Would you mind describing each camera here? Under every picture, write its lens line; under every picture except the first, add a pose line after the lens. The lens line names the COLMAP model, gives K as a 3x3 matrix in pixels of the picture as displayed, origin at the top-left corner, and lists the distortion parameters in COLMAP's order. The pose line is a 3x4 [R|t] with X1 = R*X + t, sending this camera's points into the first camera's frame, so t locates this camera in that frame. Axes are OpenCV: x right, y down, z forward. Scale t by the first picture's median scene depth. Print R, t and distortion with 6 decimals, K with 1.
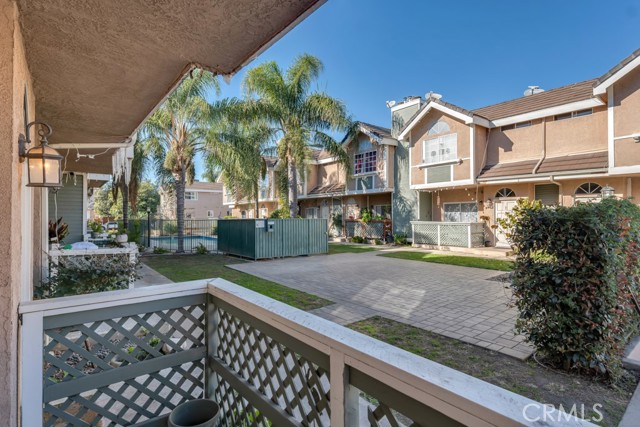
lens RADIAL K [[322.2, 0, 322.9], [0, 322.2, 214.2], [0, 0, 1]] dist [0.001897, 0.000742]
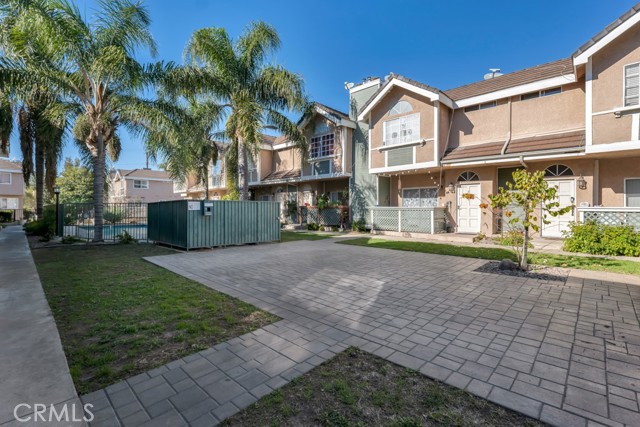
lens RADIAL K [[291.0, 0, 331.2], [0, 291.0, 220.1], [0, 0, 1]] dist [0.008618, -0.003757]
pose [[0.985149, 0.004188, 0.171651, 0.015199], [-0.011982, 0.998942, 0.044399, 0.024825], [-0.171284, -0.045796, 0.984157, 0.181817]]
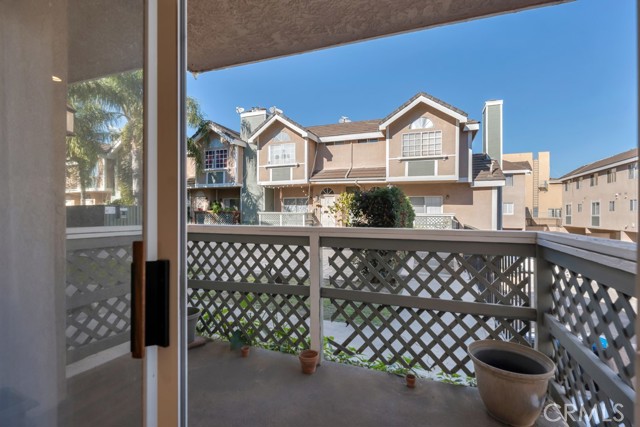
lens RADIAL K [[291.0, 0, 316.1], [0, 291.0, 212.0], [0, 0, 1]] dist [0.008618, -0.003757]
pose [[0.873178, 0.016169, 0.487133, -0.067836], [-0.016655, 0.999856, -0.003335, 0.023560], [-0.487117, -0.005201, 0.873321, -0.050839]]
